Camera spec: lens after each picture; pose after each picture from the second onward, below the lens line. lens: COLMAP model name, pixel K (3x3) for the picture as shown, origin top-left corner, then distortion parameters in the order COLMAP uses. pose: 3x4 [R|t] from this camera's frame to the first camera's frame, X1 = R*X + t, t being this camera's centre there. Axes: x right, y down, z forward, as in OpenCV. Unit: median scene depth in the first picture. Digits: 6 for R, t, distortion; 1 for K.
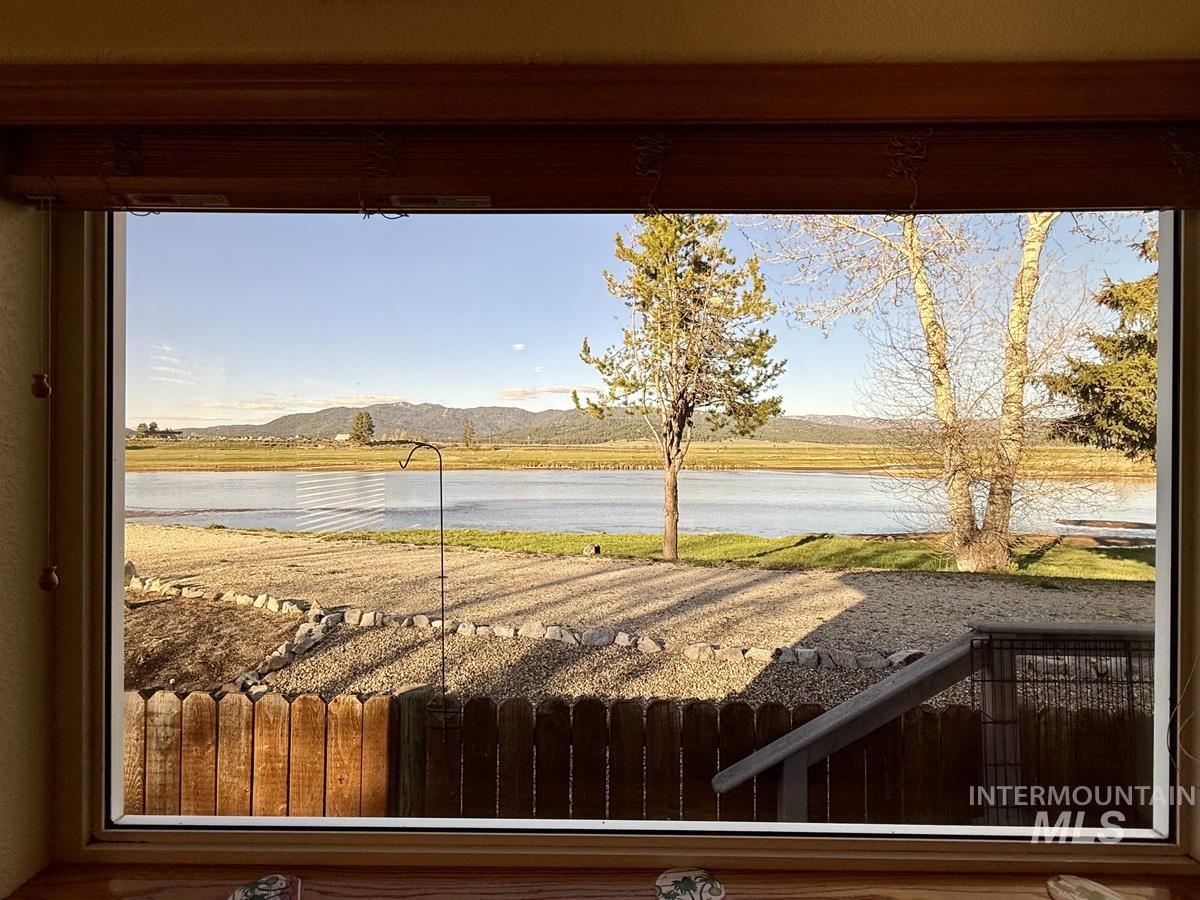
lens RADIAL K [[594.3, 0, 600.0], [0, 594.3, 450.0], [0, 0, 1]] dist [-0.004815, -0.000001]
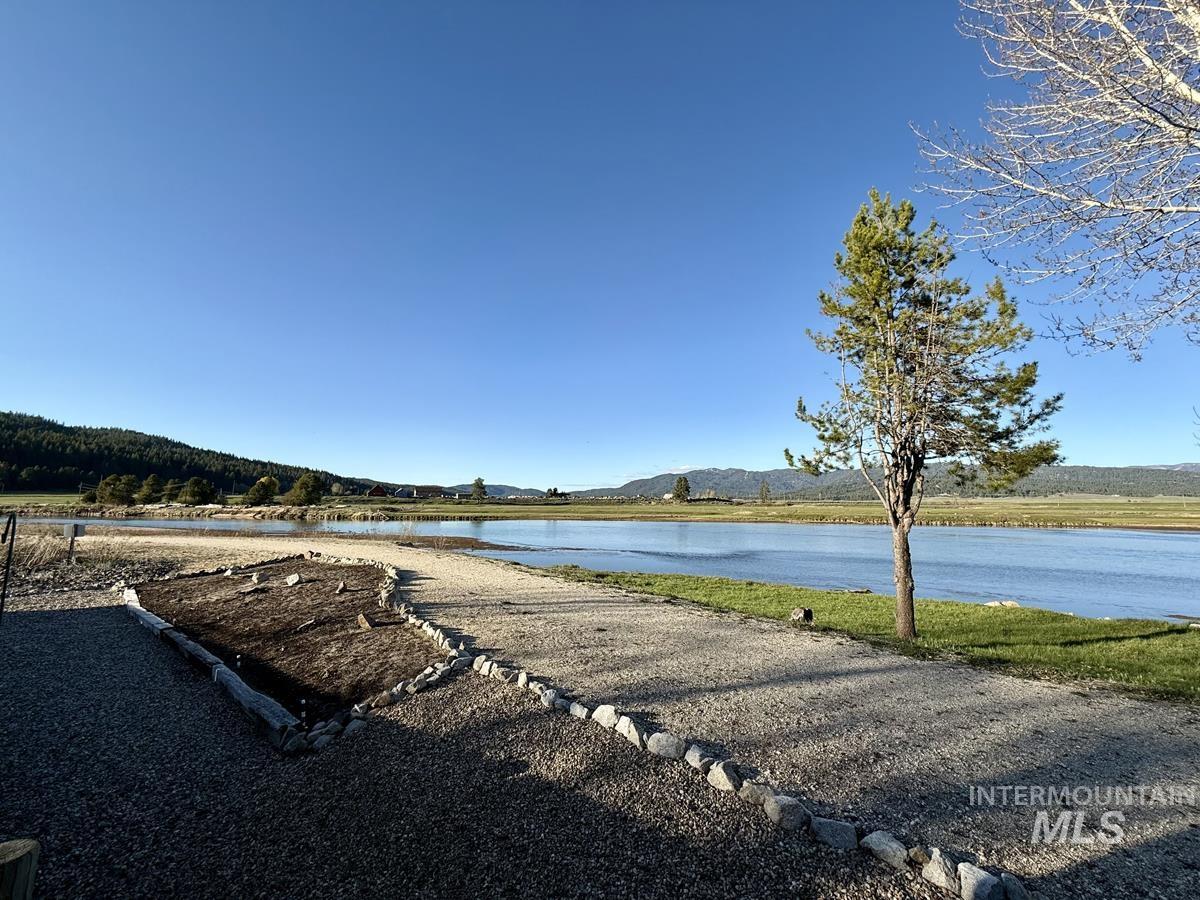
lens RADIAL K [[476.1, 0, 600.0], [0, 476.1, 450.0], [0, 0, 1]] dist [-0.000295, -0.000216]
pose [[0.853125, -0.060487, -0.518188, 0.109055], [-0.000110, 0.993235, -0.116119, -0.003107], [0.521706, 0.099121, 0.847347, 0.142648]]
